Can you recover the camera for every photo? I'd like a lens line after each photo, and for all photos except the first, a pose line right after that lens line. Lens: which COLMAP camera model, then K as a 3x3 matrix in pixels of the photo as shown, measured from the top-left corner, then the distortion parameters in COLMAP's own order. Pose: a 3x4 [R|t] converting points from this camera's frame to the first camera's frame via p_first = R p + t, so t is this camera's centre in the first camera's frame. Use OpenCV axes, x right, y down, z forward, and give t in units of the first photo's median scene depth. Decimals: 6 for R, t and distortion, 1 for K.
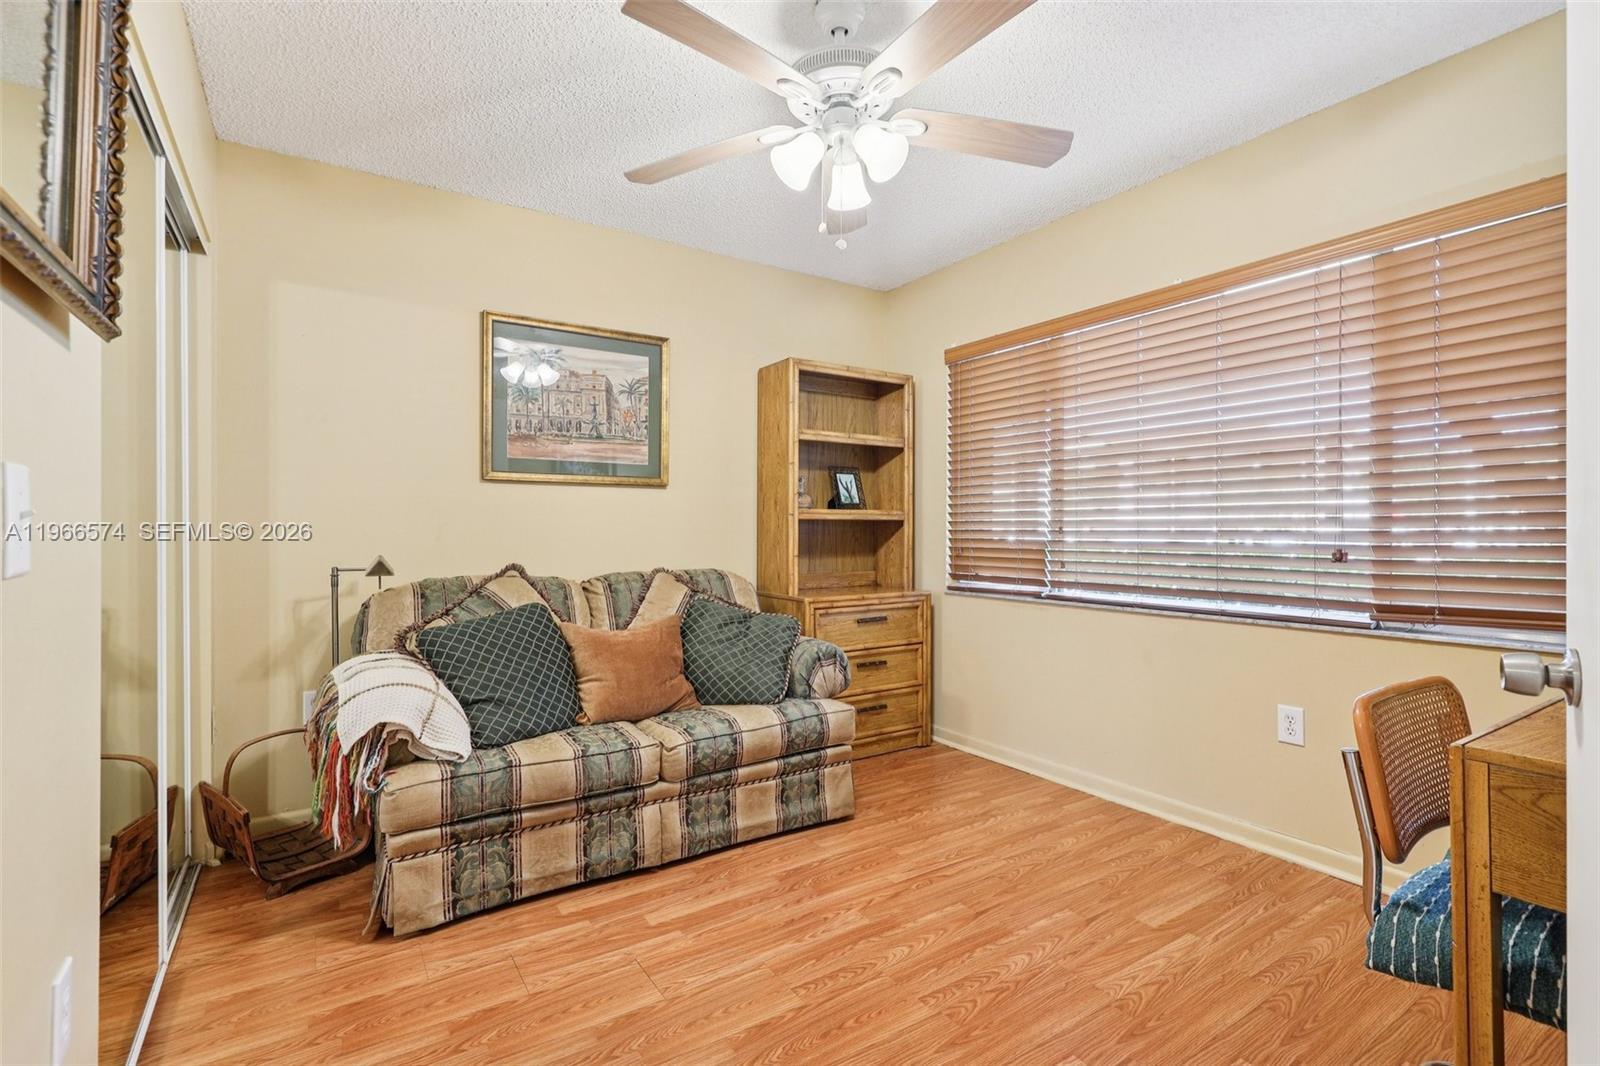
lens RADIAL K [[735.8, 0, 799.3], [0, 735.8, 526.8], [0, 0, 1]] dist [0.000402, 0.000501]
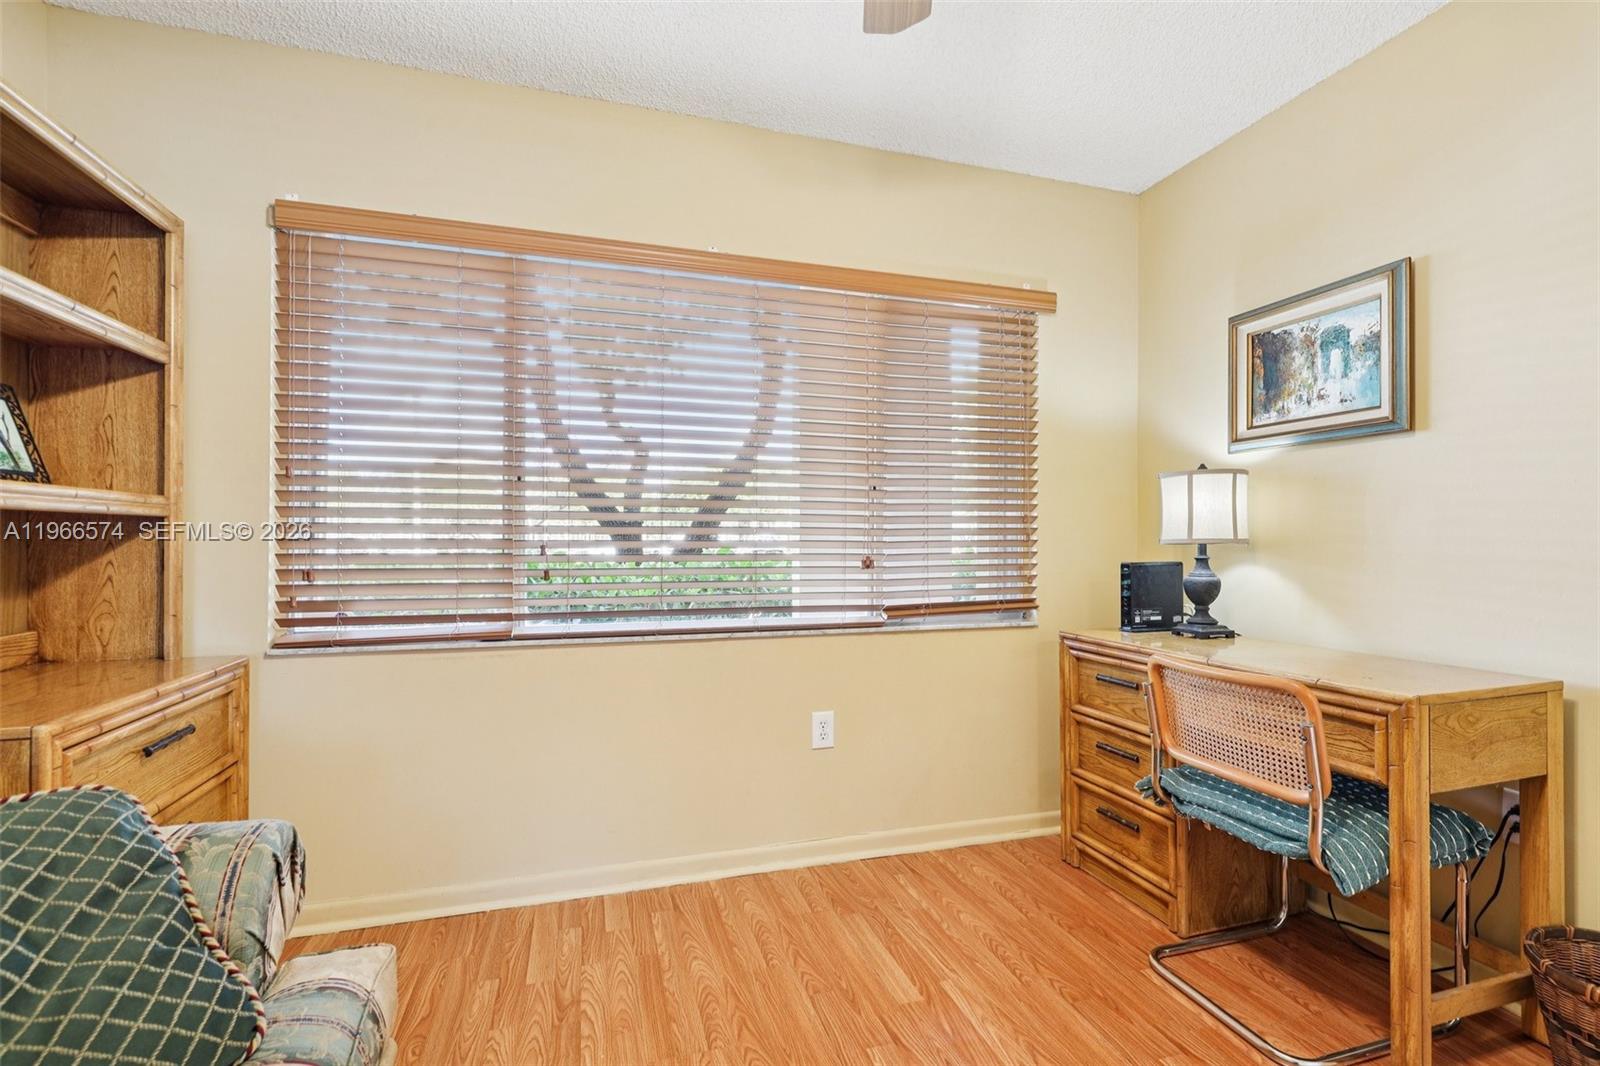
lens RADIAL K [[735.8, 0, 804.1], [0, 735.8, 538.7], [0, 0, 1]] dist [0.000402, 0.000501]
pose [[0.275302, 0.003075, 0.961353, -0.286738], [-0.006602, 0.999977, -0.001308, 0.004741], [-0.961335, -0.005987, 0.275317, 0.667012]]
